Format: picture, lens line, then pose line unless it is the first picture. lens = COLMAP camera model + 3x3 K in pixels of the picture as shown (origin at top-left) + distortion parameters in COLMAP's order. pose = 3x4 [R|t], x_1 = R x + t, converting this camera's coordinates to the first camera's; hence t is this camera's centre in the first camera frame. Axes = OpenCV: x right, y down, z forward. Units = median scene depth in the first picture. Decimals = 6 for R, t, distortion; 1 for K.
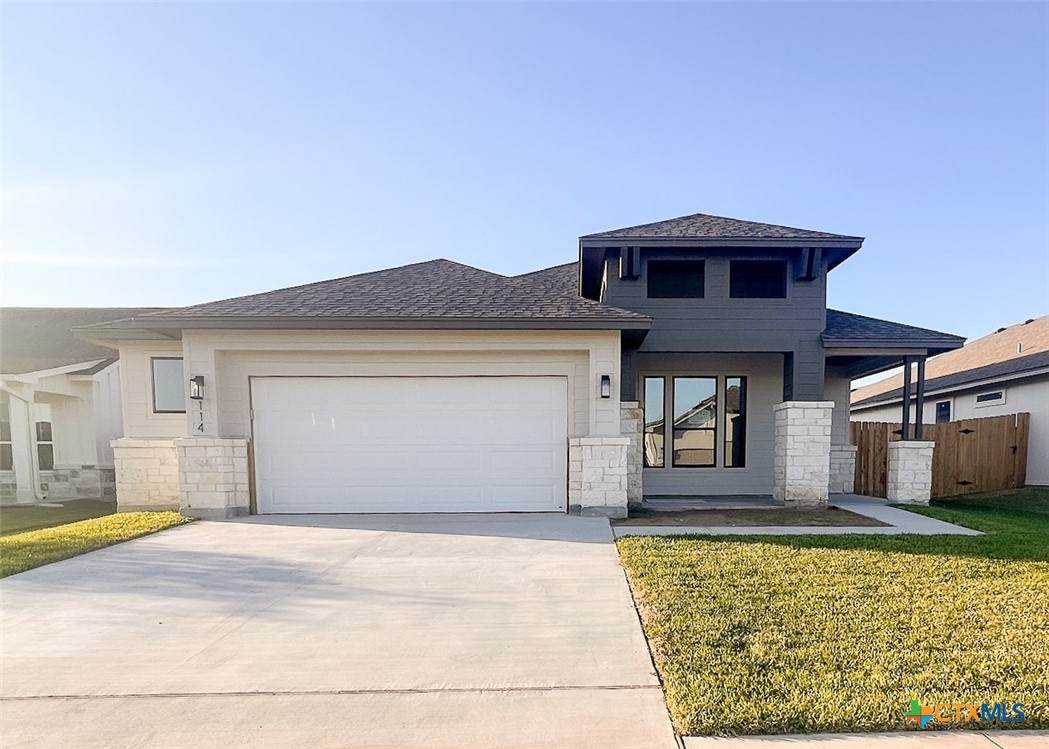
lens RADIAL K [[613.8, 0, 528.1], [0, 613.8, 442.4], [0, 0, 1]] dist [-0.014984, 0.000374]
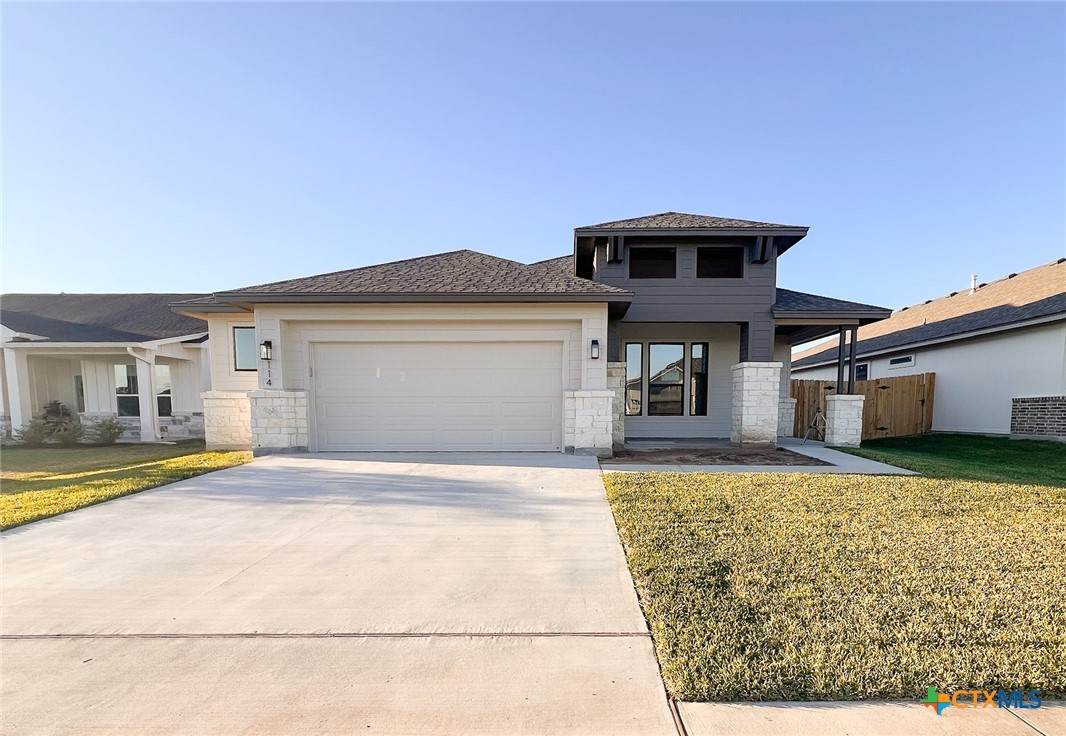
lens RADIAL K [[452.9, 0, 529.7], [0, 452.9, 397.8], [0, 0, 1]] dist [-0.000735, -0.000084]
pose [[0.999847, 0.002627, -0.017269, 0.010577], [-0.002574, 0.999992, 0.003102, 0.002822], [0.017277, -0.003057, 0.999846, 0.084737]]
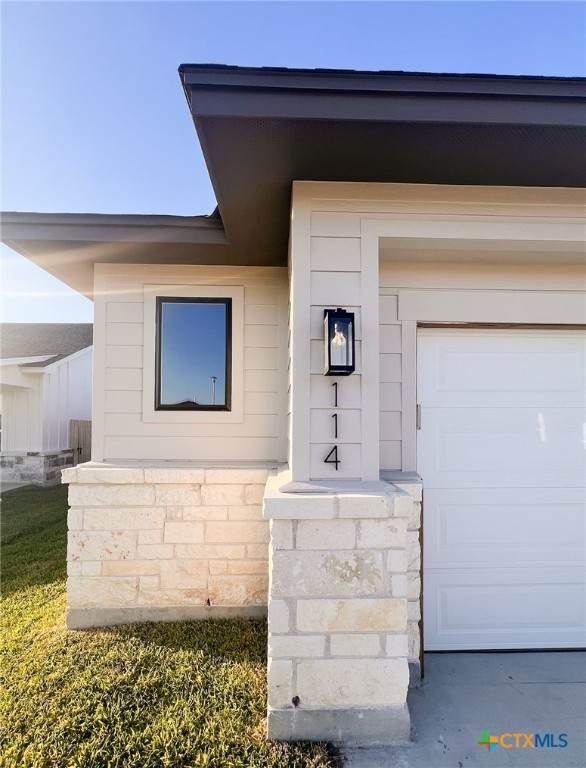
lens RADIAL K [[344.1, 0, 293.0], [0, 344.1, 384.0], [0, 0, 1]] dist [-0.001322, -0.000173]
pose [[0.999976, 0.006539, 0.002405, -0.538921], [-0.006262, 0.994829, -0.101370, -0.044014], [-0.003056, 0.101353, 0.994846, 0.773254]]
